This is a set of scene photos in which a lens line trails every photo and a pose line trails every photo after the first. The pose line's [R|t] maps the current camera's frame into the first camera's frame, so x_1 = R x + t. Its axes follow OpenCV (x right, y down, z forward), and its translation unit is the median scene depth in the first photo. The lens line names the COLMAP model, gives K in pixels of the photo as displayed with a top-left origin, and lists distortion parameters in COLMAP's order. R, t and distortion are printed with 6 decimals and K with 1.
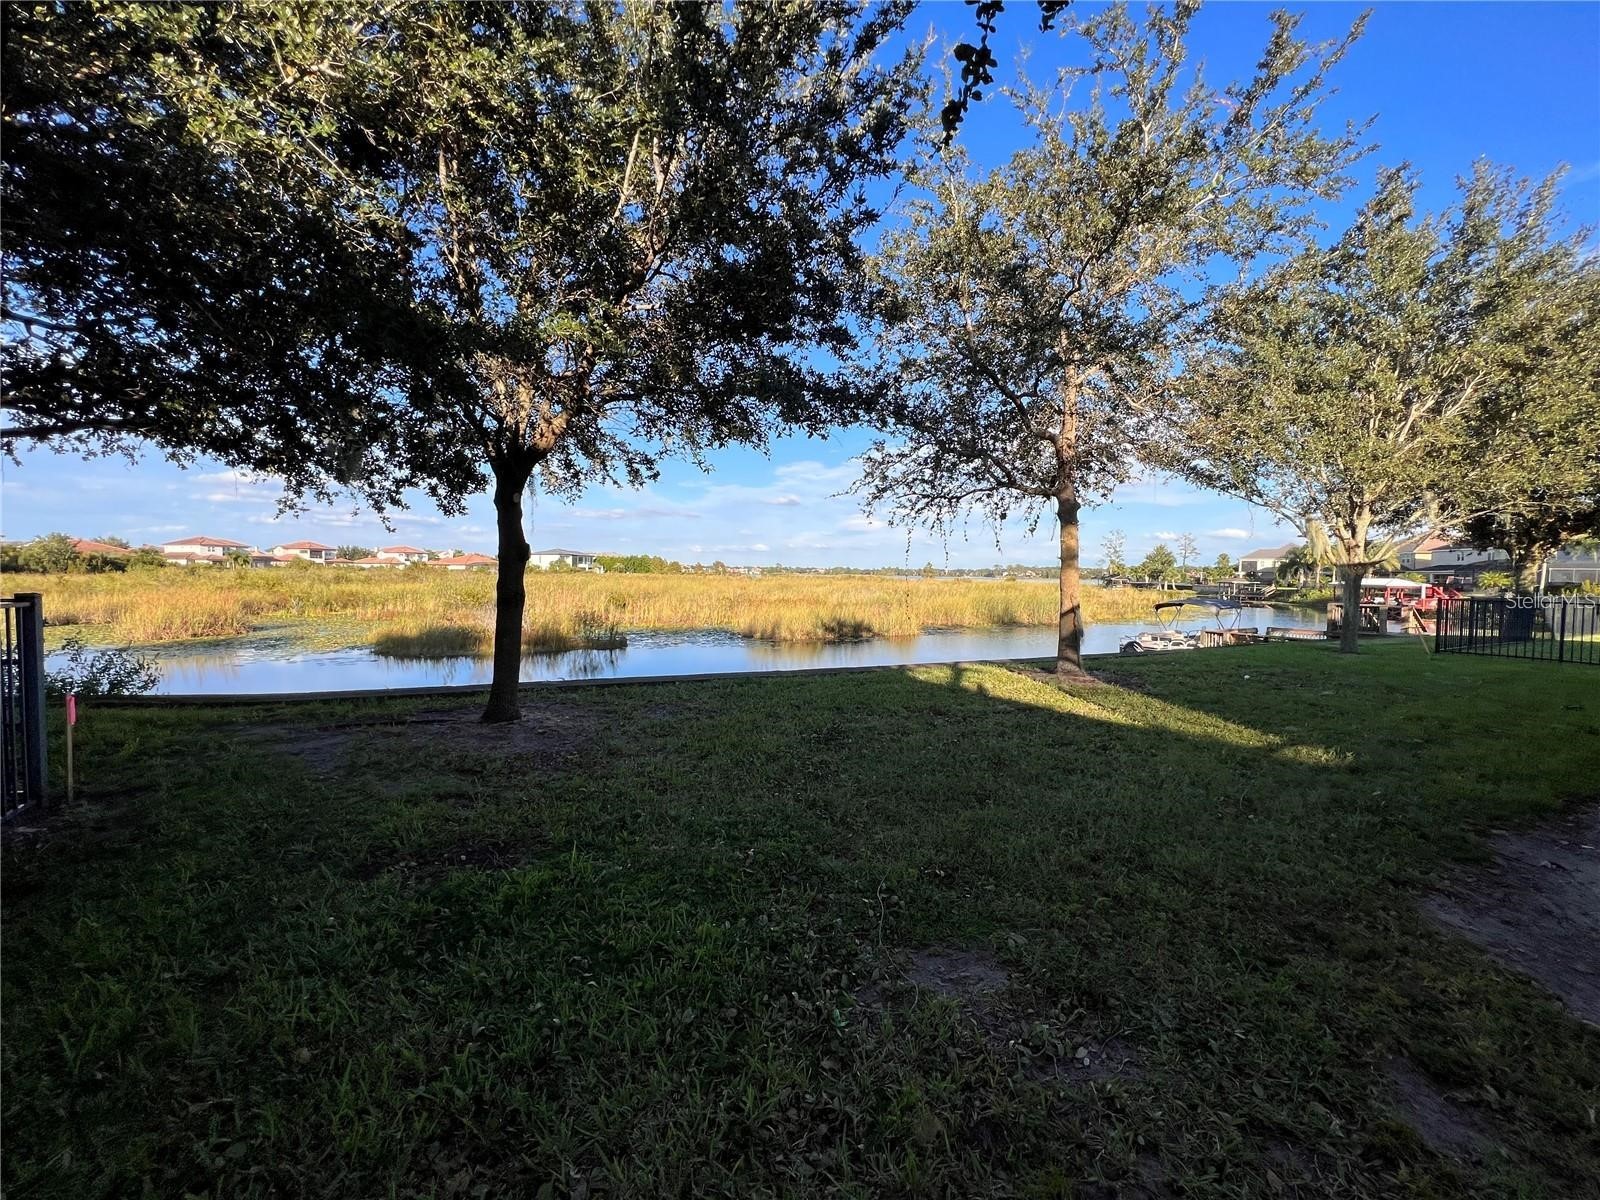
lens RADIAL K [[637.3, 0, 795.9], [0, 637.3, 600.8], [0, 0, 1]] dist [-0.001805, 0.000369]
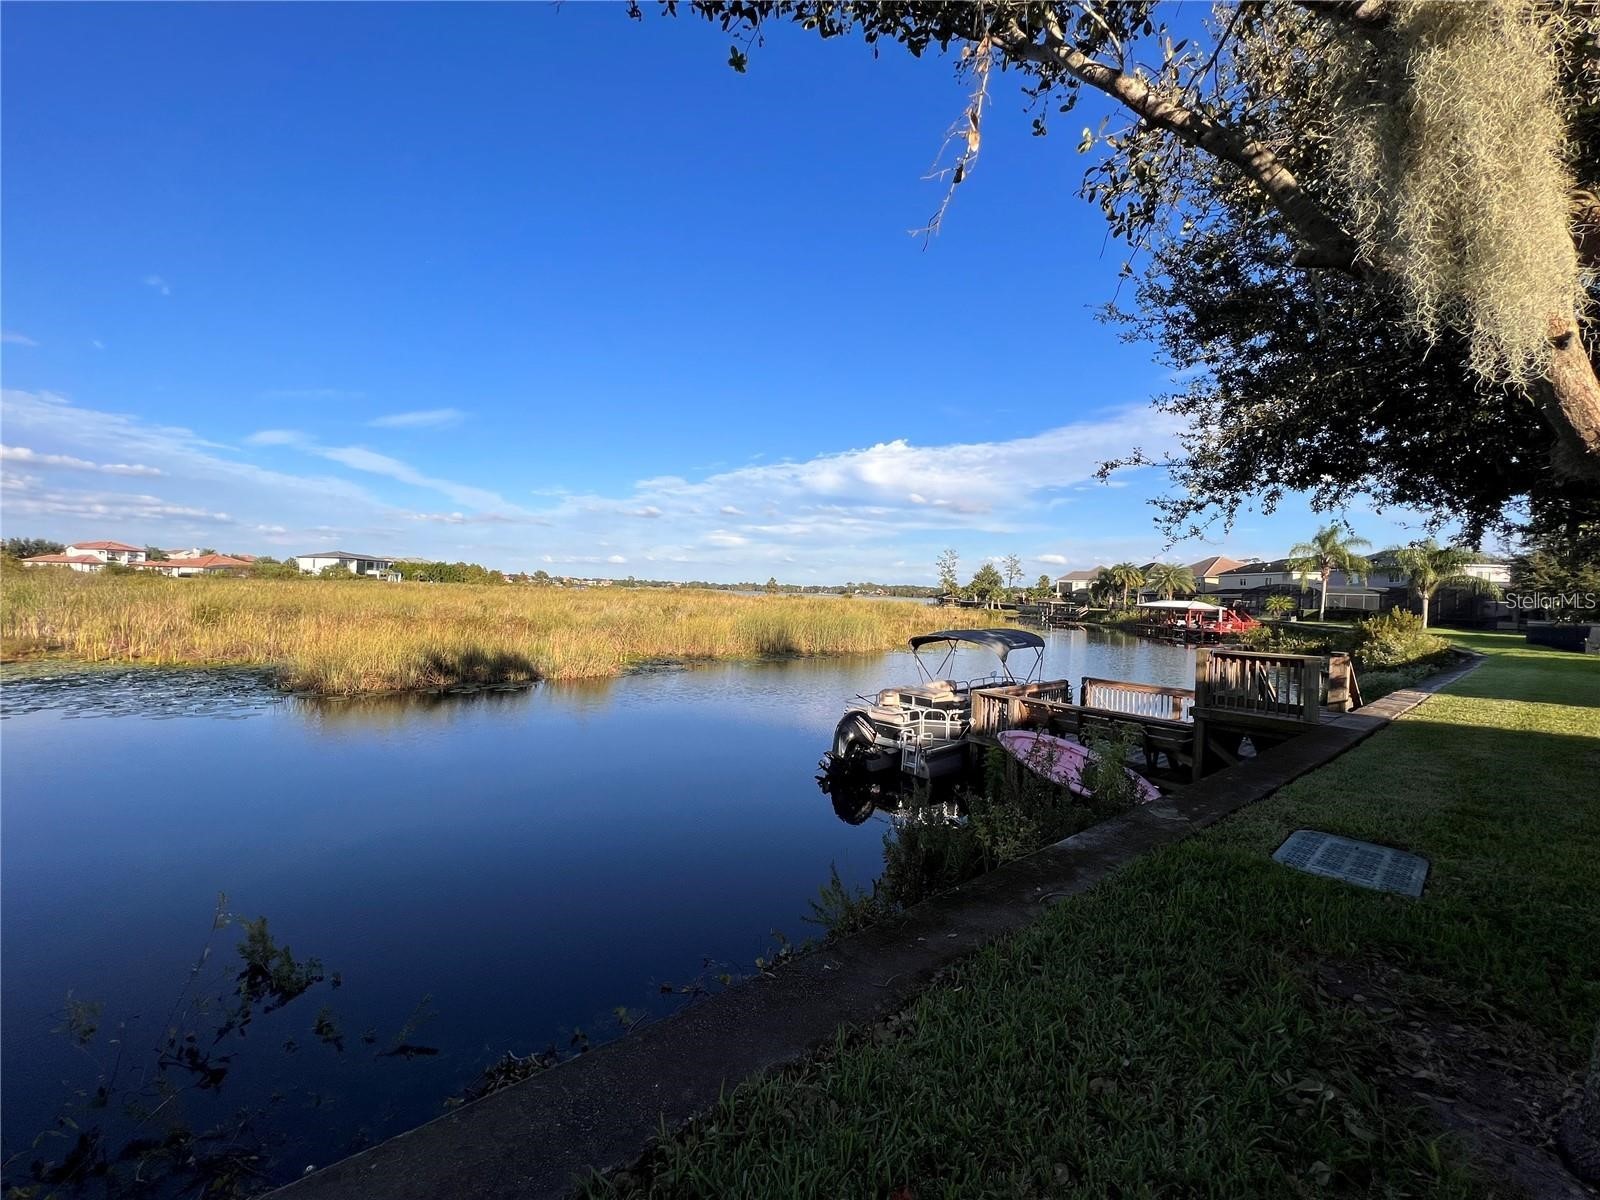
lens RADIAL K [[637.3, 0, 797.1], [0, 637.3, 594.5], [0, 0, 1]] dist [-0.001805, 0.000369]
pose [[0.976140, 0.017073, 0.216471, 0.826124], [-0.009747, 0.999344, -0.034866, -0.030227], [-0.216924, 0.031924, 0.975666, 1.124824]]
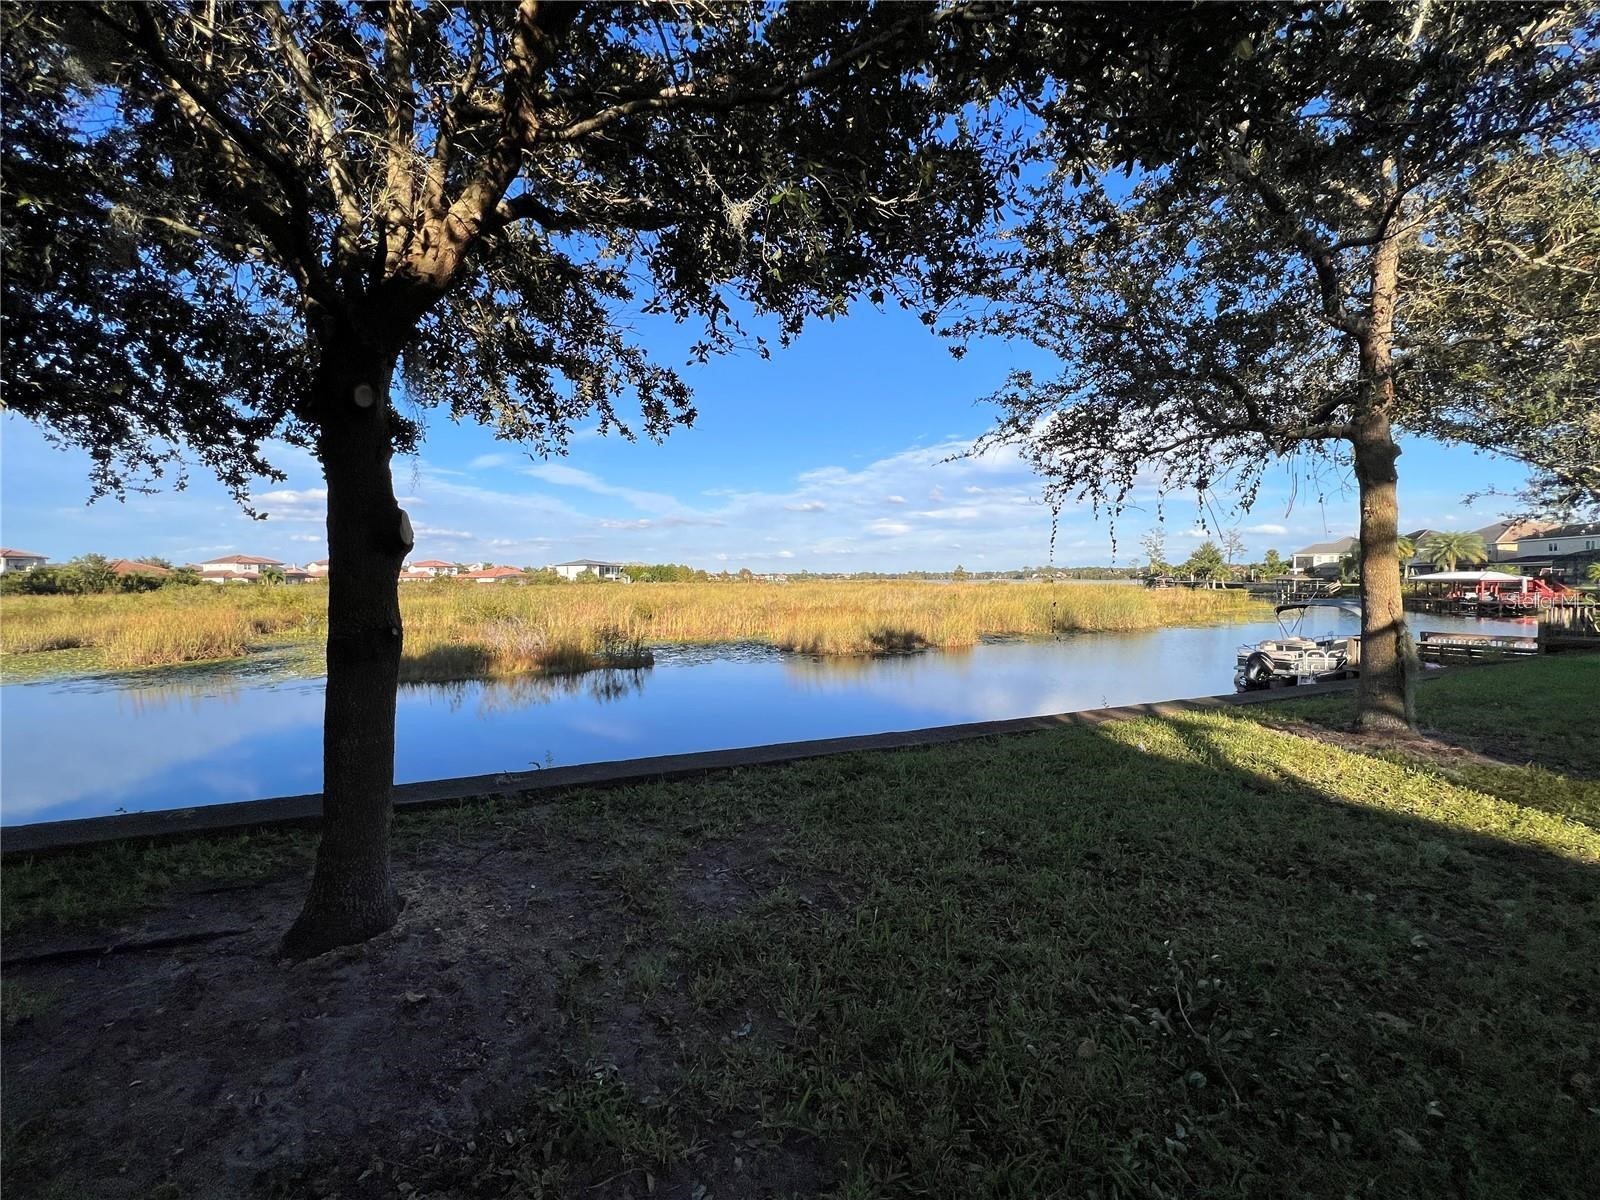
lens RADIAL K [[637.3, 0, 795.9], [0, 637.3, 600.0], [0, 0, 1]] dist [-0.001805, 0.000369]
pose [[0.999011, -0.018759, -0.040303, -0.083513], [0.018309, 0.999766, -0.011507, -0.012009], [0.040510, 0.010757, 0.999121, 0.341345]]
